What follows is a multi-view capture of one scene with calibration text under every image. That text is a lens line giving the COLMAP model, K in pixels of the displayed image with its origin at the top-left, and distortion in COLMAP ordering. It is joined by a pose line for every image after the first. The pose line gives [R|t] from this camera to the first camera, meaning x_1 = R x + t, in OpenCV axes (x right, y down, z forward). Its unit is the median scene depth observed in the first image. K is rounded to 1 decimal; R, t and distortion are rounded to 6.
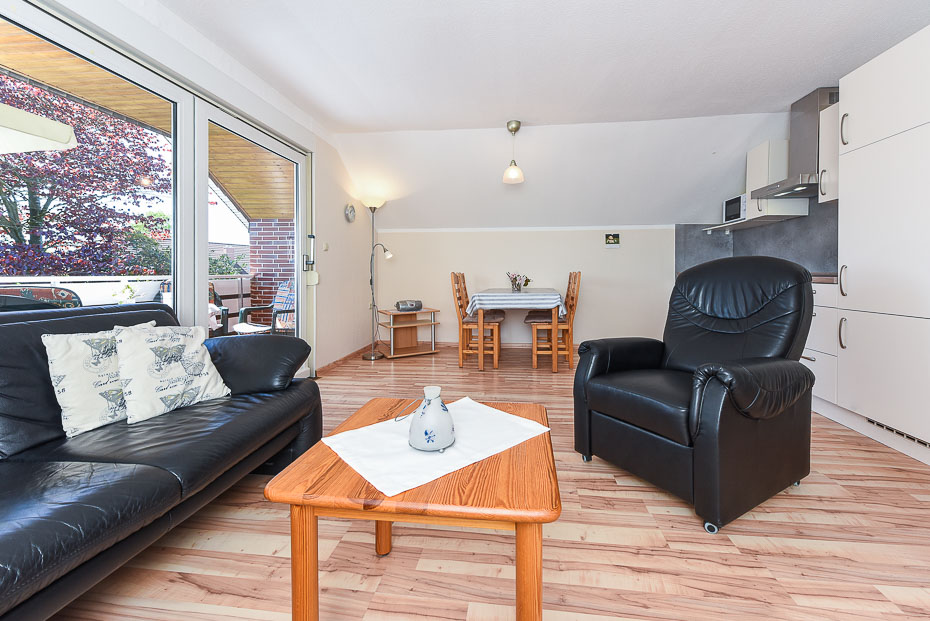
lens RADIAL K [[392.3, 0, 464.6], [0, 392.3, 278.1], [0, 0, 1]] dist [-0.001407, -0.000544]
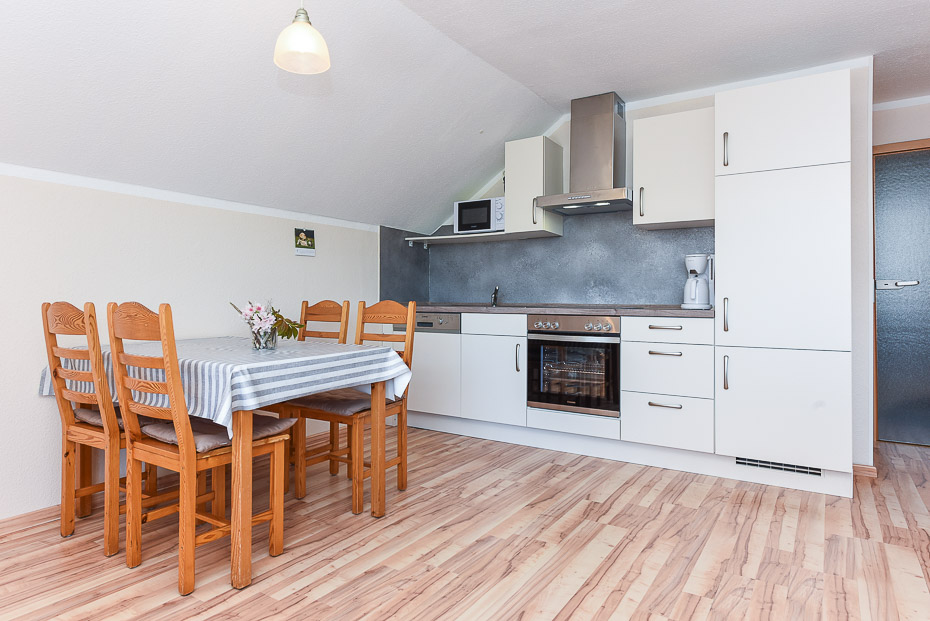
lens RADIAL K [[571.8, 0, 460.8], [0, 571.8, 298.0], [0, 0, 1]] dist [0.005468, -0.001345]
pose [[0.421020, 0.005835, 0.907032, -0.294361], [0.005647, 0.999943, -0.009054, -0.013773], [-0.907034, 0.008934, 0.420963, 0.592877]]
